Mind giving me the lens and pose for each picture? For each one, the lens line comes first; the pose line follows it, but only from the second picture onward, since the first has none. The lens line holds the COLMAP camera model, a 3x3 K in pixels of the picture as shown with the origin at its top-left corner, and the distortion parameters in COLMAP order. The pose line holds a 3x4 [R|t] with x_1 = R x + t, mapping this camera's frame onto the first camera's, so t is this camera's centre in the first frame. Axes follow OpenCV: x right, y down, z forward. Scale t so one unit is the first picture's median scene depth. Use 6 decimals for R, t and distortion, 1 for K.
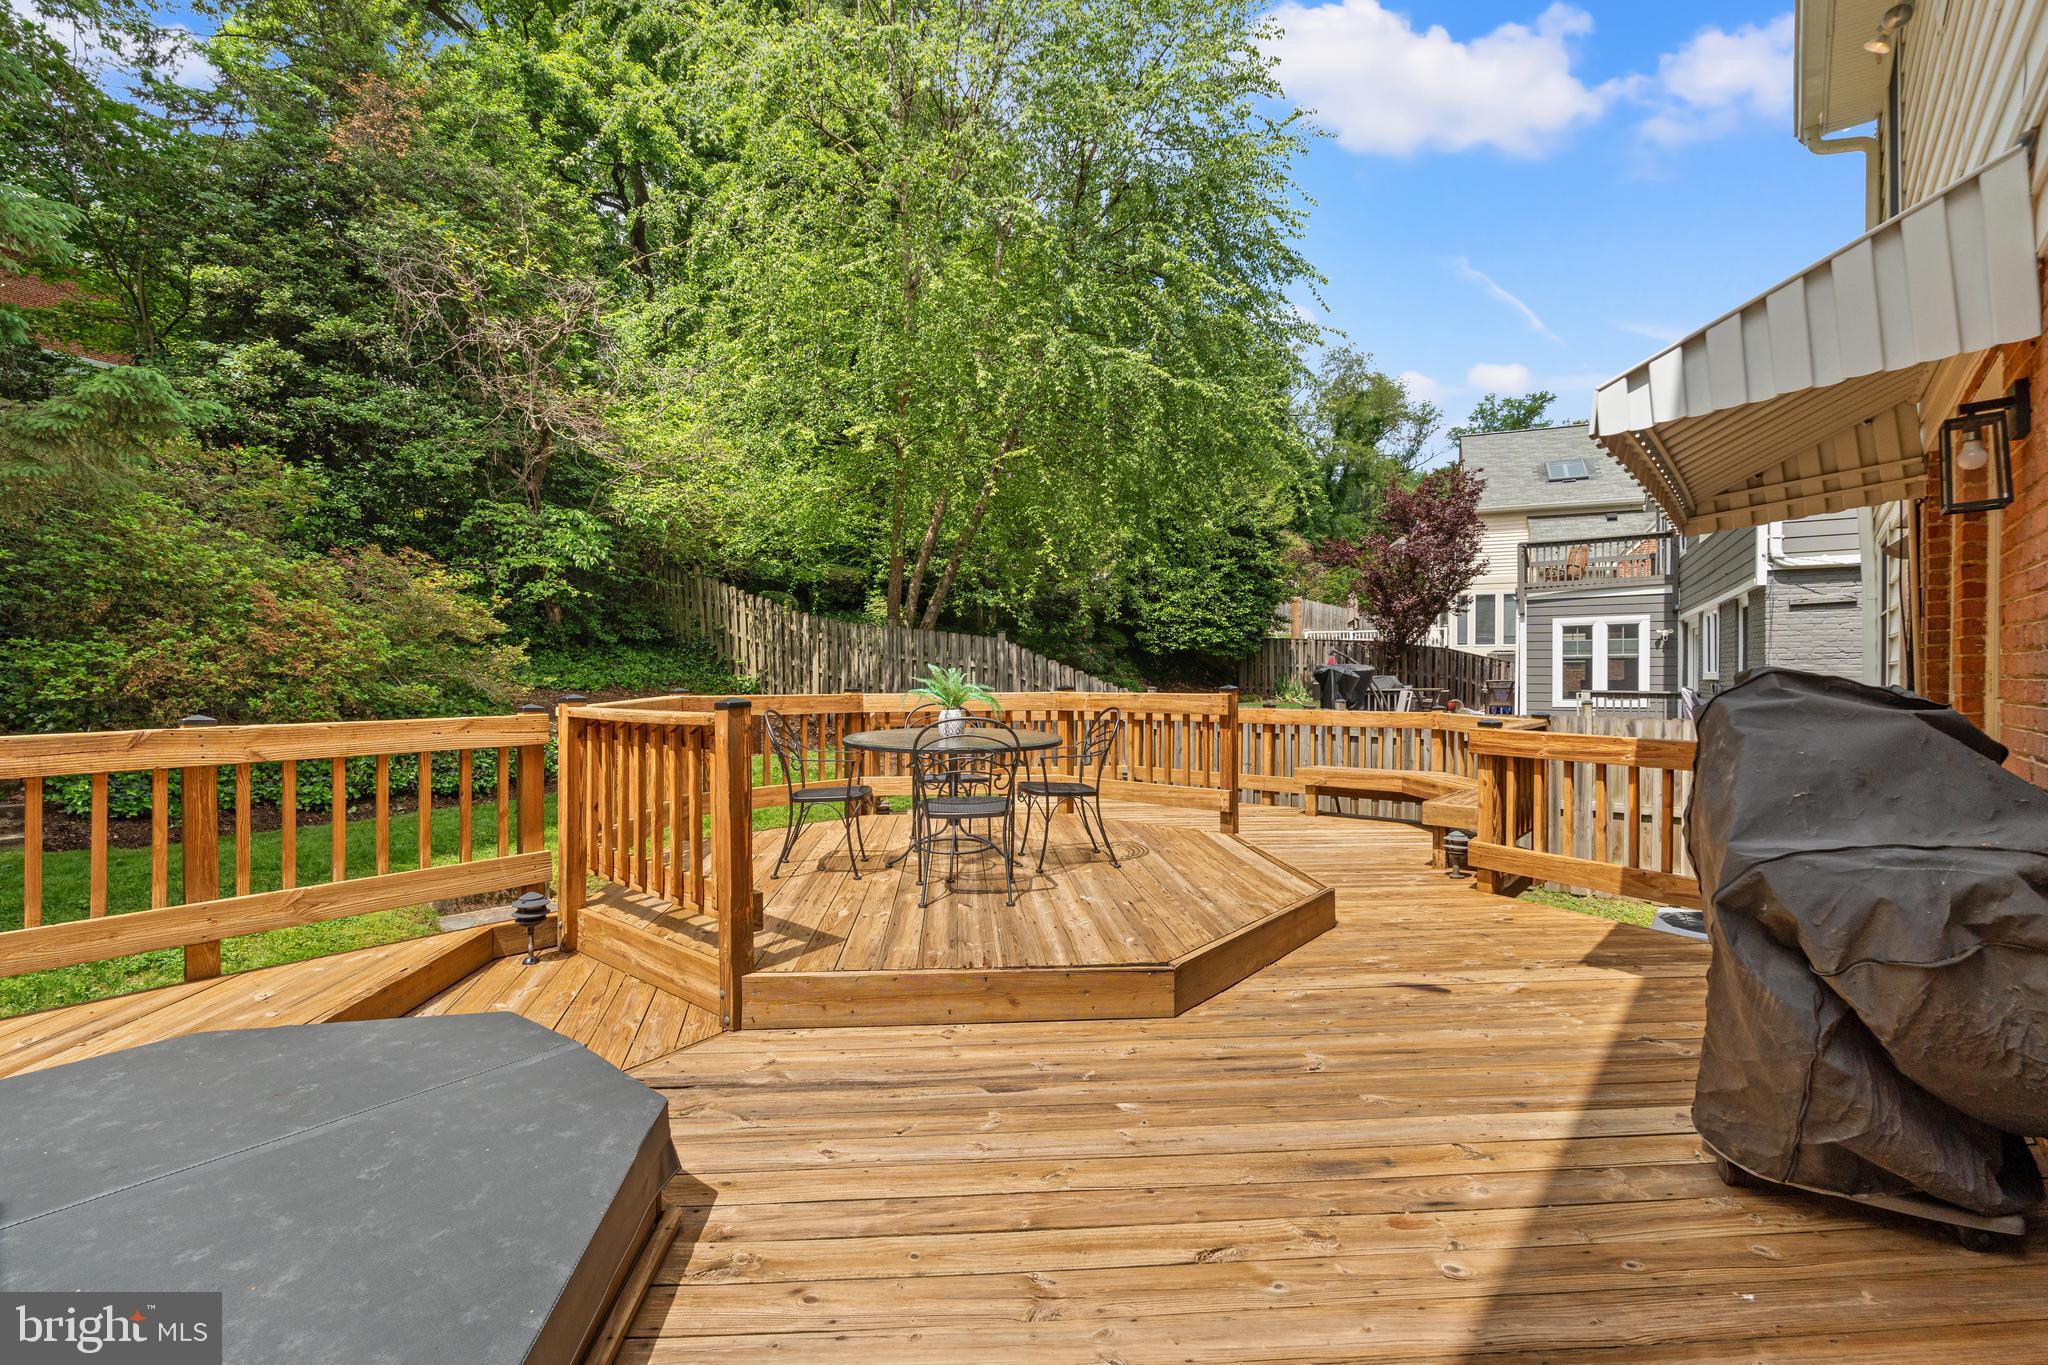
lens RADIAL K [[909.2, 0, 1024.0], [0, 909.2, 682.5], [0, 0, 1]] dist [-0.001394, -0.000300]
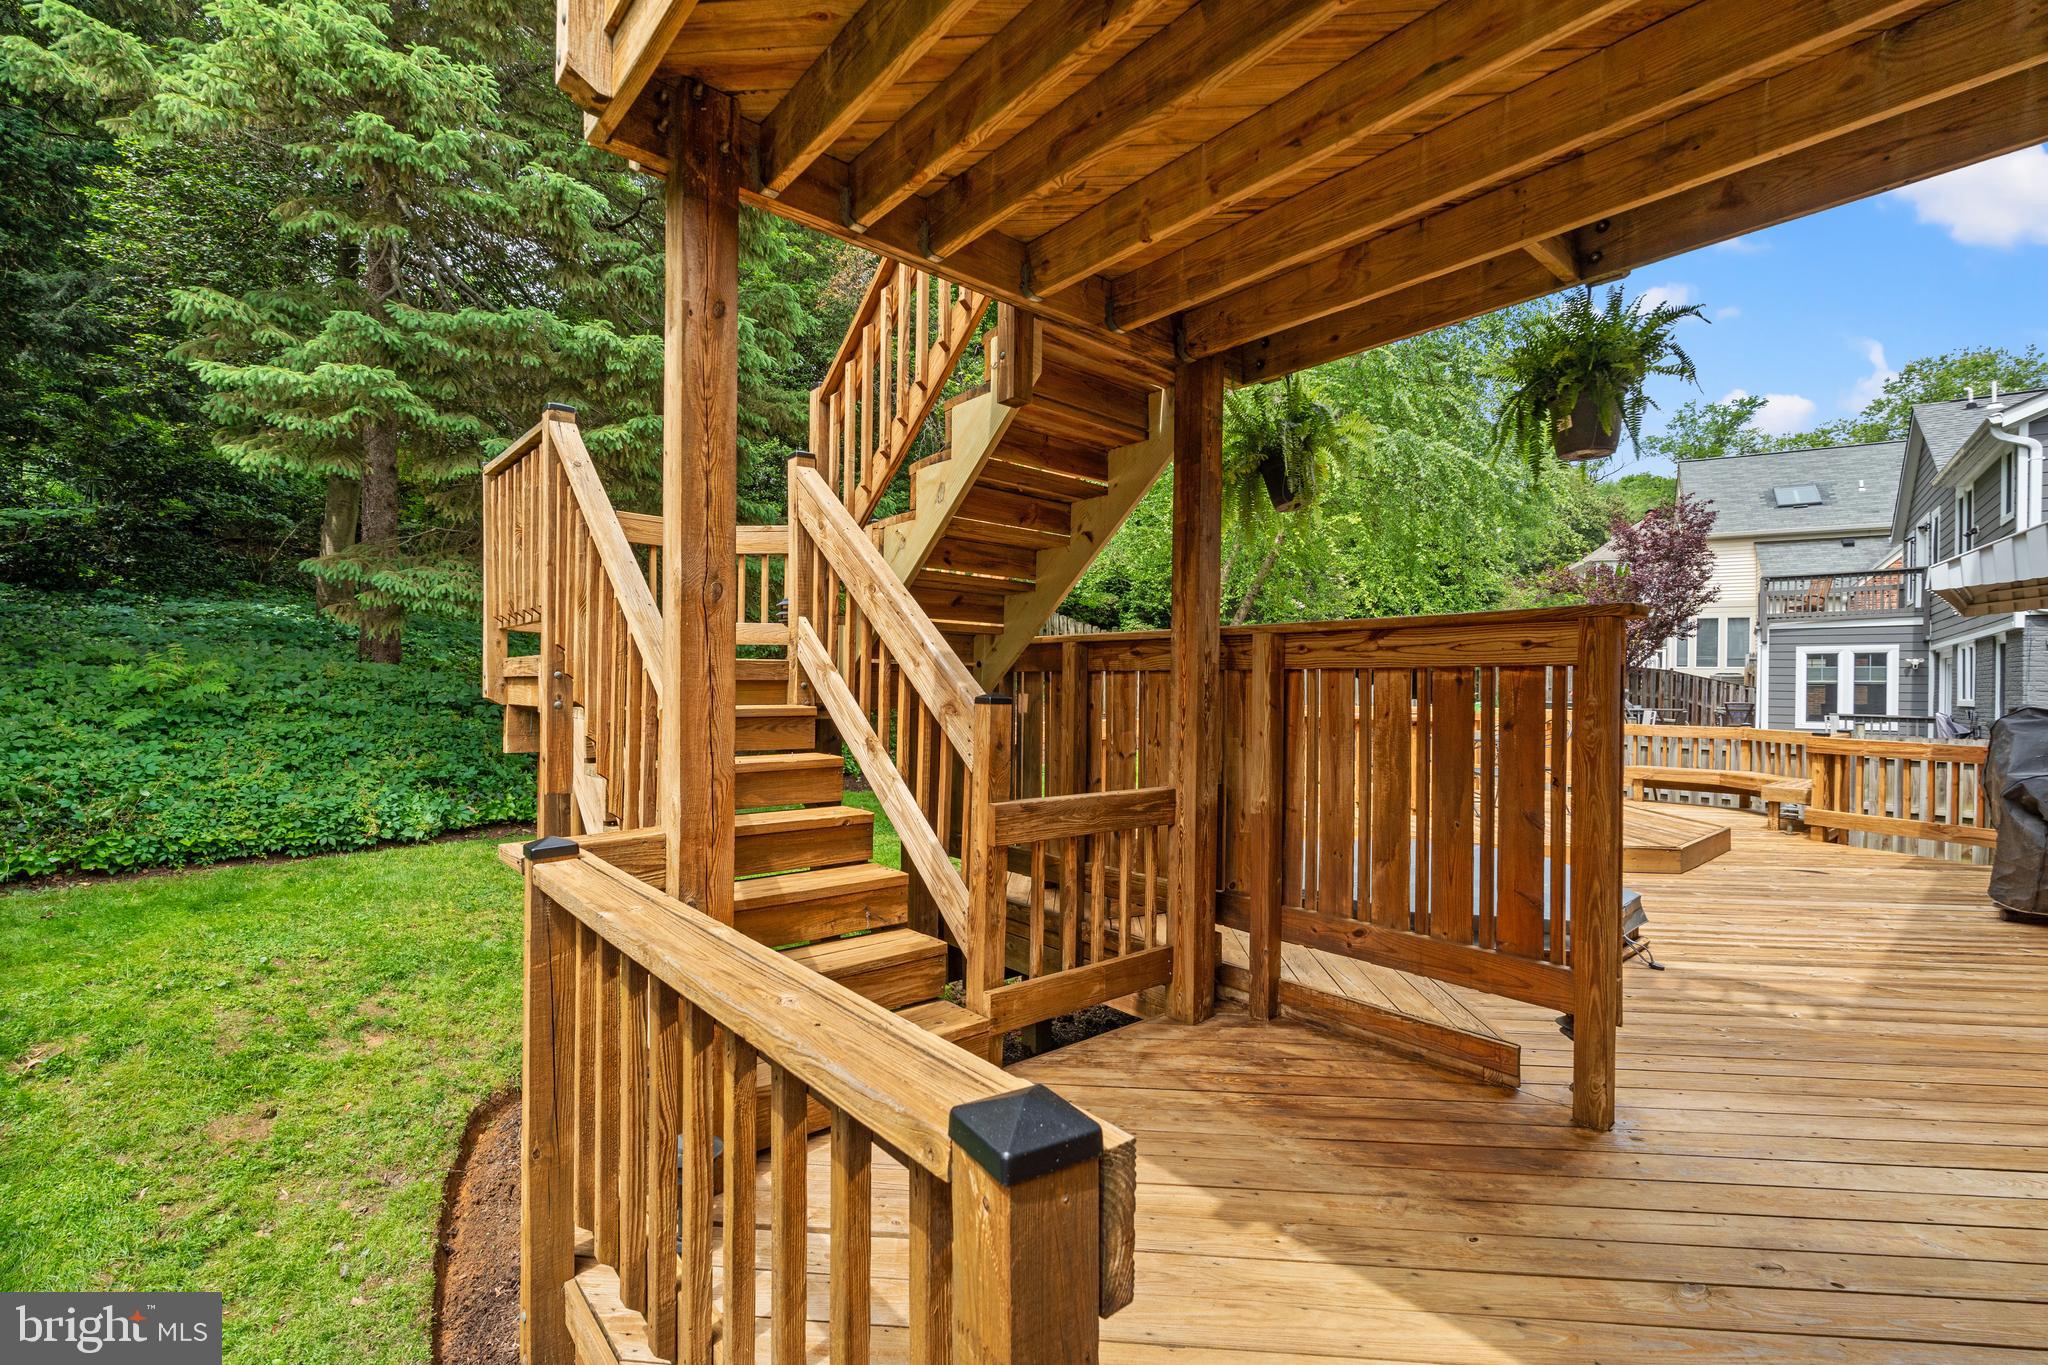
lens RADIAL K [[911.0, 0, 1024.0], [0, 911.0, 682.5], [0, 0, 1]] dist [0.001889, -0.000013]
pose [[0.989358, 0.015592, -0.144662, -0.250824], [-0.017196, 0.999804, -0.009849, -0.001757], [0.144480, 0.012232, 0.989432, -0.305836]]
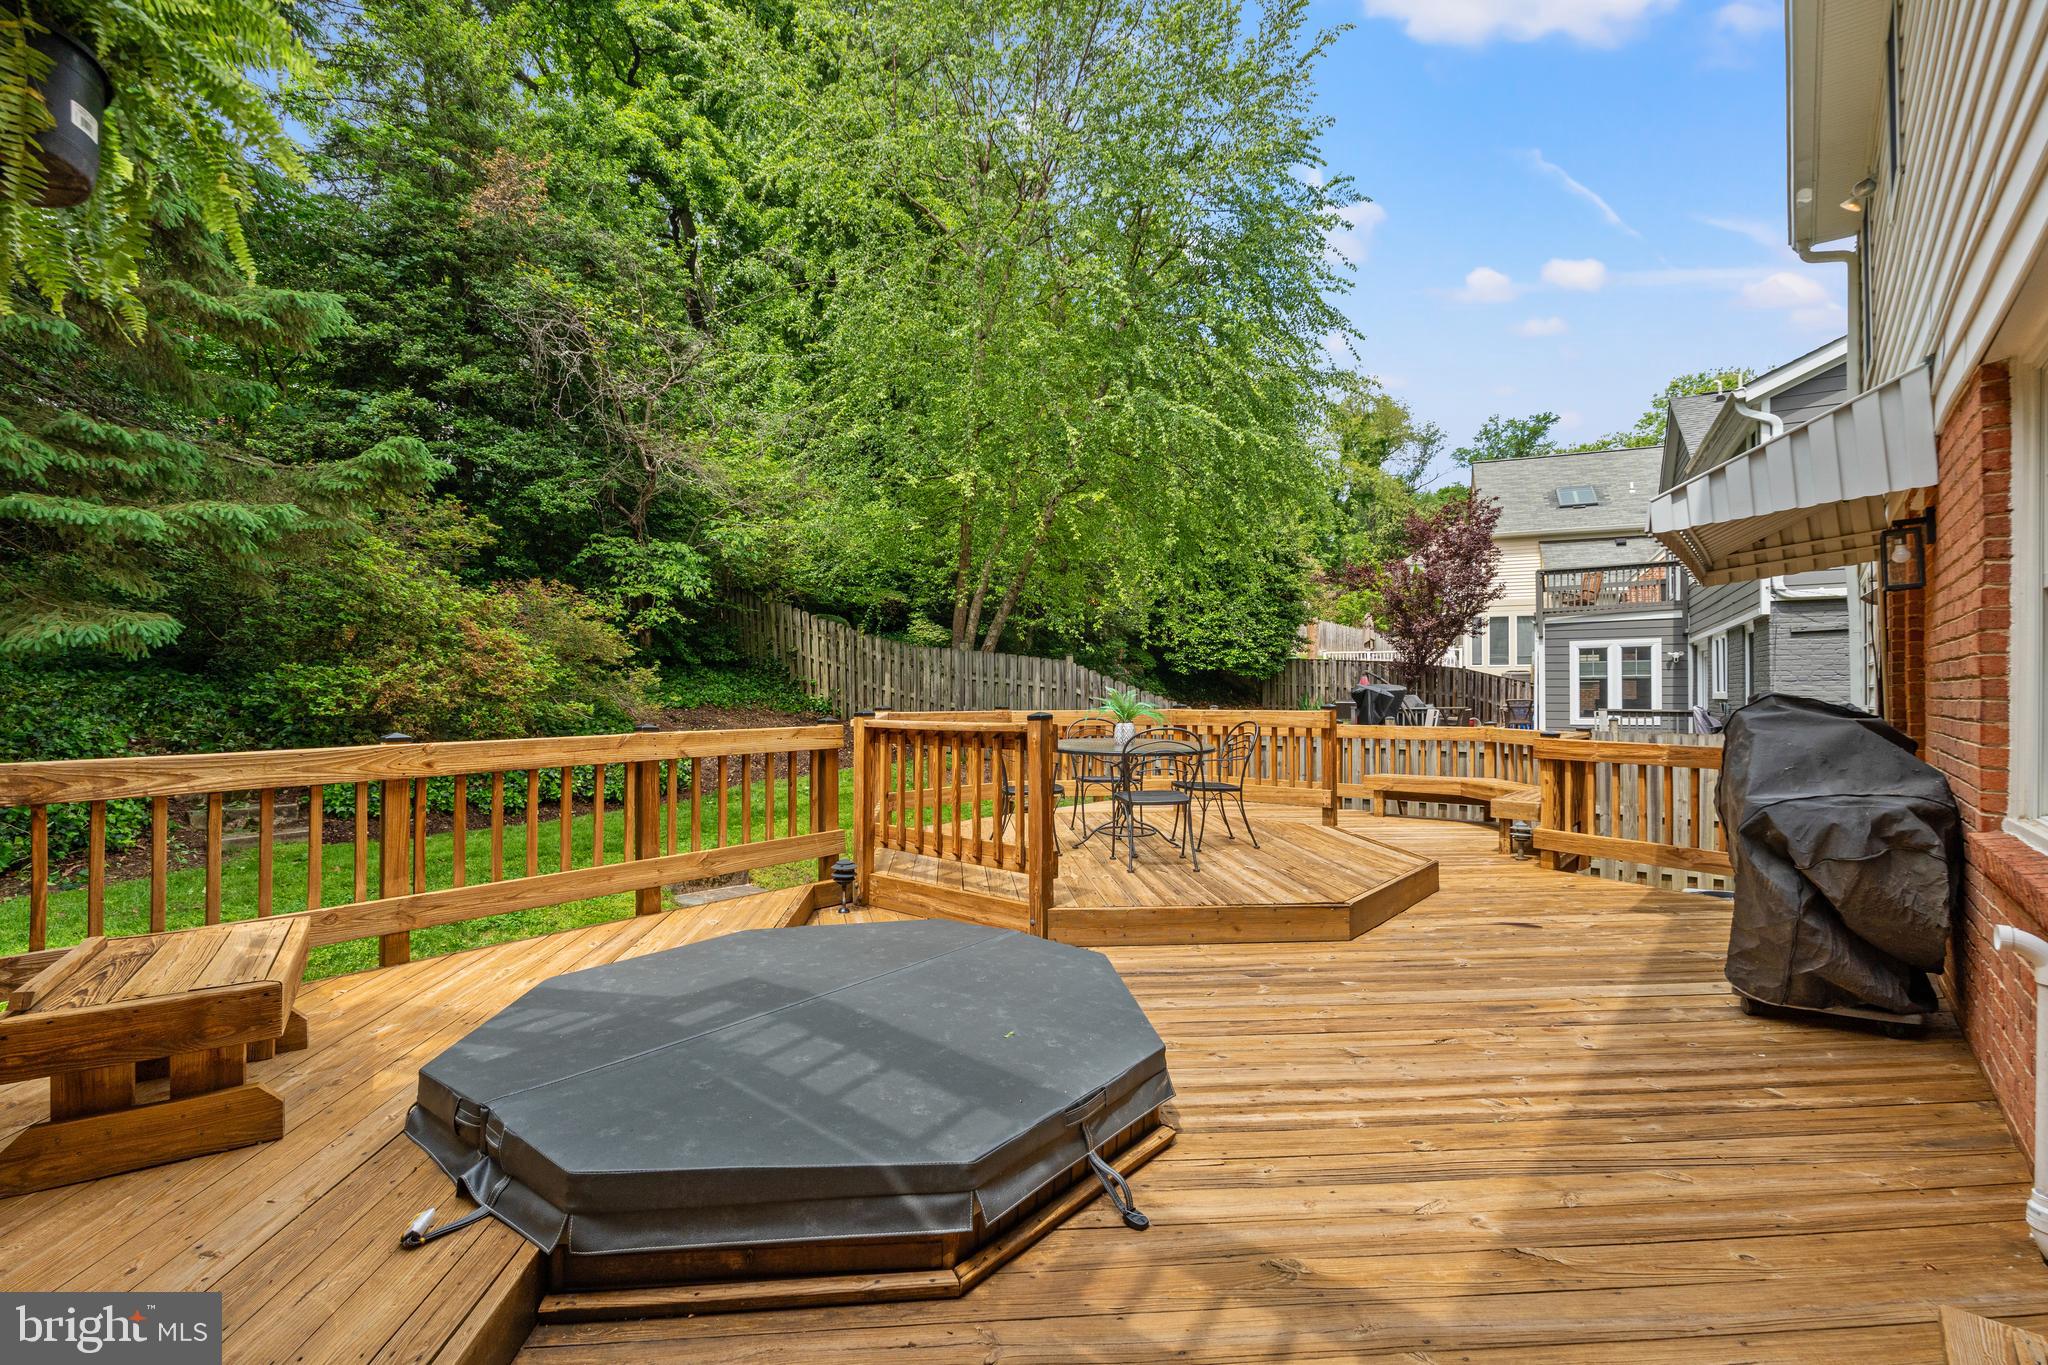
lens RADIAL K [[921.6, 0, 1021.4], [0, 921.6, 687.0], [0, 0, 1]] dist [-0.000775, -0.000042]
pose [[0.999999, 0.000606, 0.001548, -0.088128], [-0.000582, 0.999880, -0.015459, -0.000081], [-0.001558, 0.015458, 0.999879, -0.109251]]
